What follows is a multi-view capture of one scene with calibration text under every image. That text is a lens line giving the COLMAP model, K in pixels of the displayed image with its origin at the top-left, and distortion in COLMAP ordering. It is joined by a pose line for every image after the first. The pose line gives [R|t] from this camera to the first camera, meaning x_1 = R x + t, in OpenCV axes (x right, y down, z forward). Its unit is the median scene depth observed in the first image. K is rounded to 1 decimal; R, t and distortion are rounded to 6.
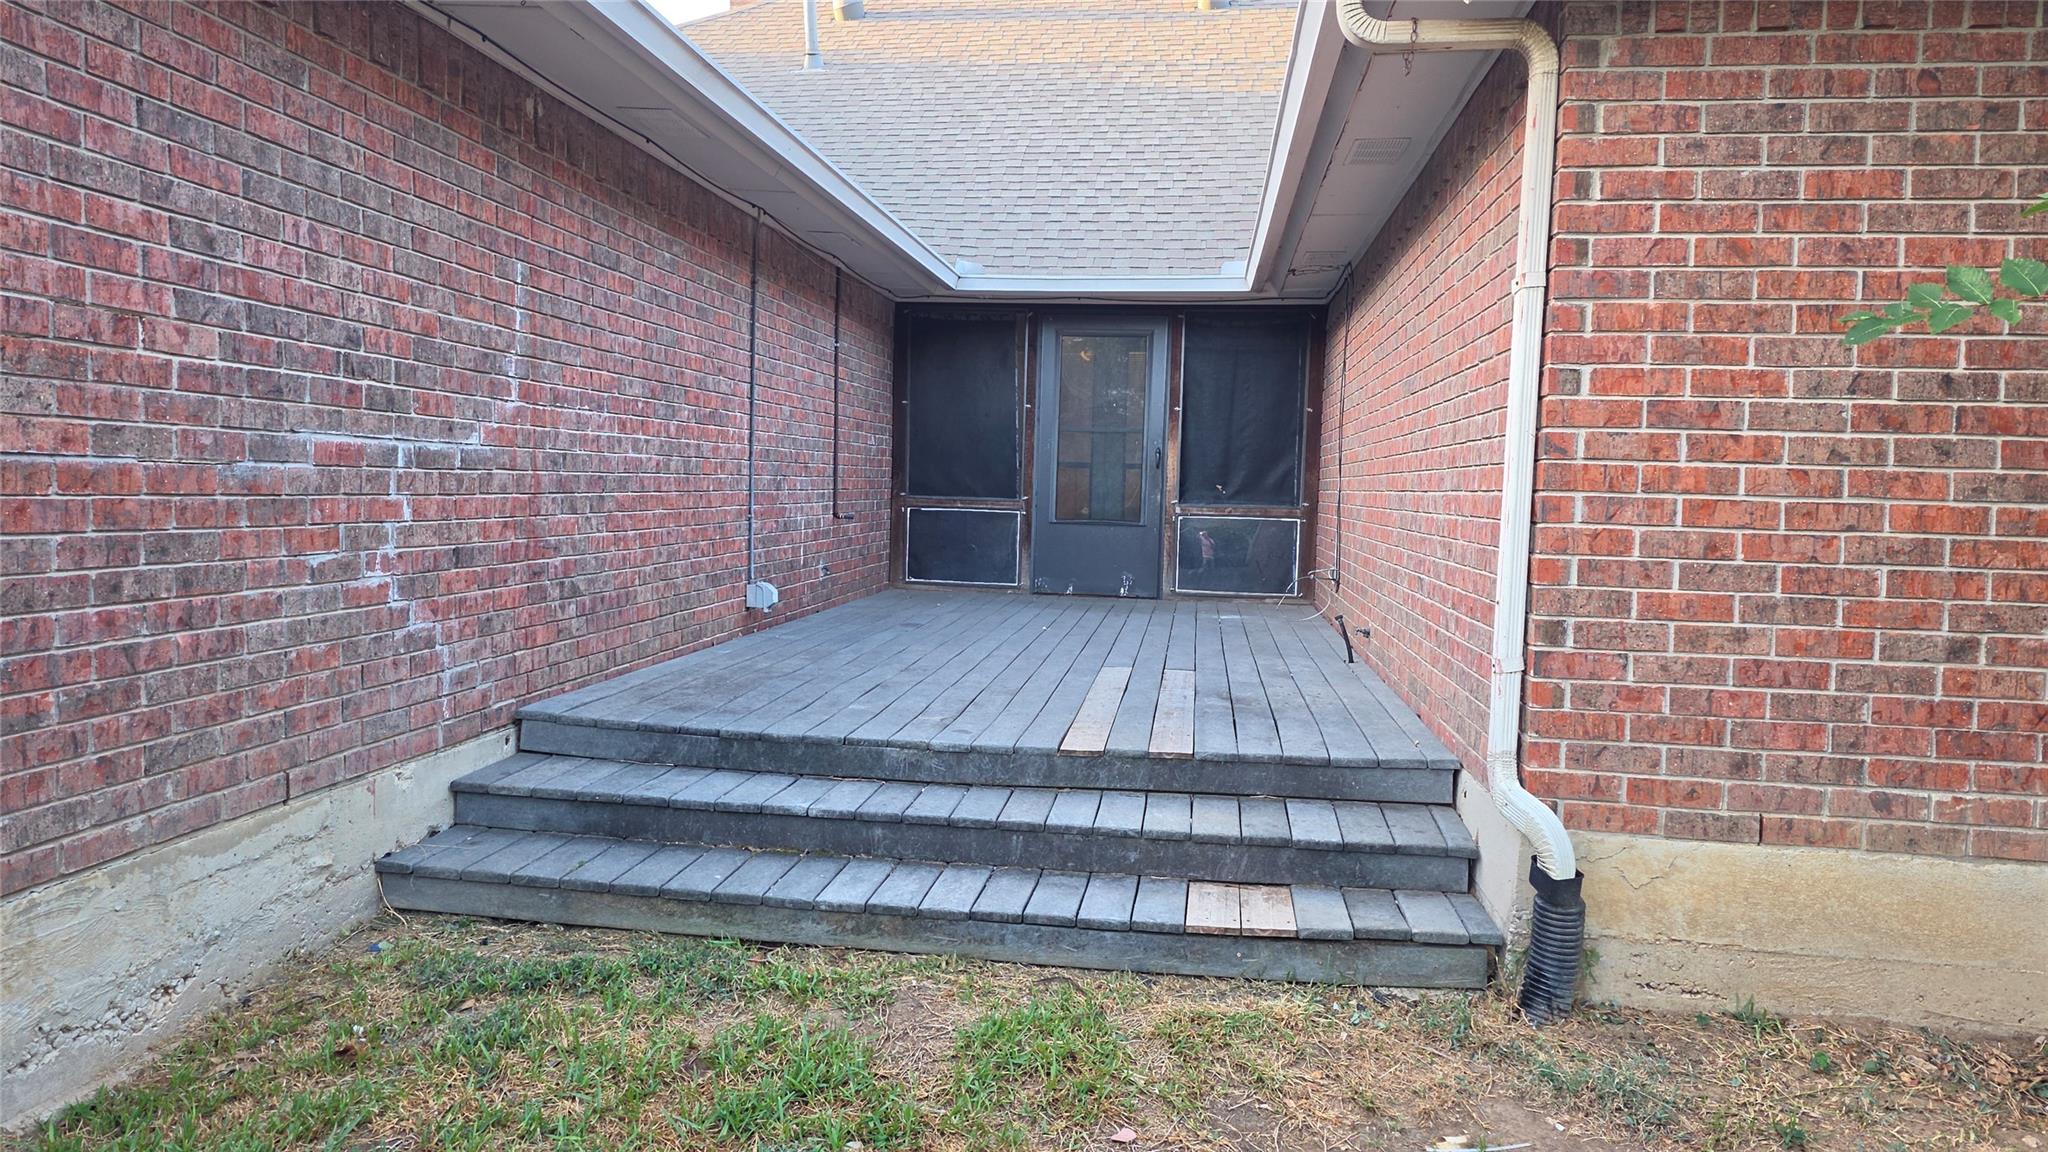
lens RADIAL K [[1371.9, 0, 1022.4], [0, 1371.9, 560.0], [0, 0, 1]] dist [0.039171, -0.029774]
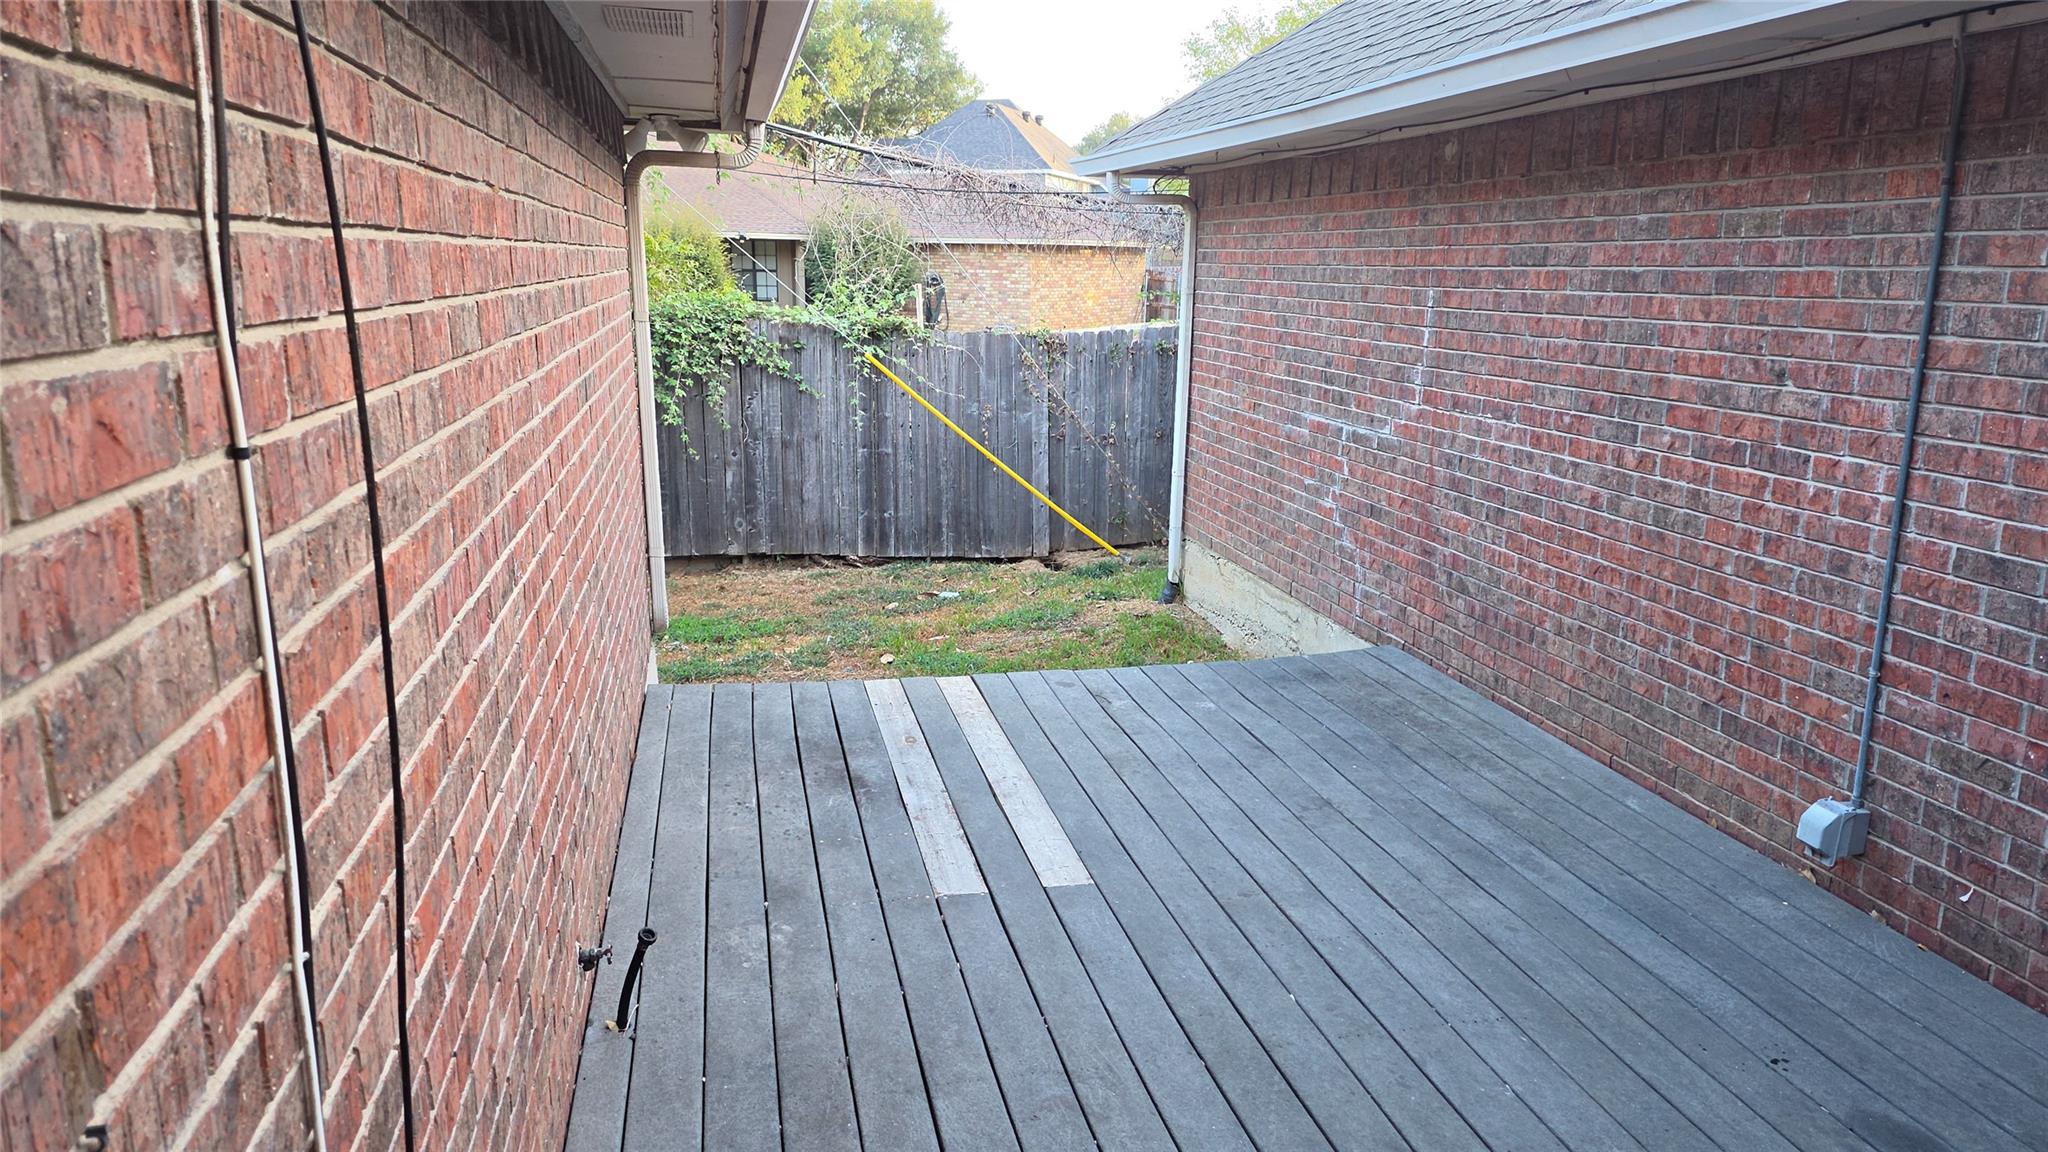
lens RADIAL K [[1371.9, 0, 1022.6], [0, 1371.9, 576.9], [0, 0, 1]] dist [0.039171, -0.029774]
pose [[-0.940165, 0.036587, -0.338750, 0.383478], [-0.056872, 0.963419, 0.261897, -0.266506], [0.335941, 0.265492, -0.903691, 2.019051]]
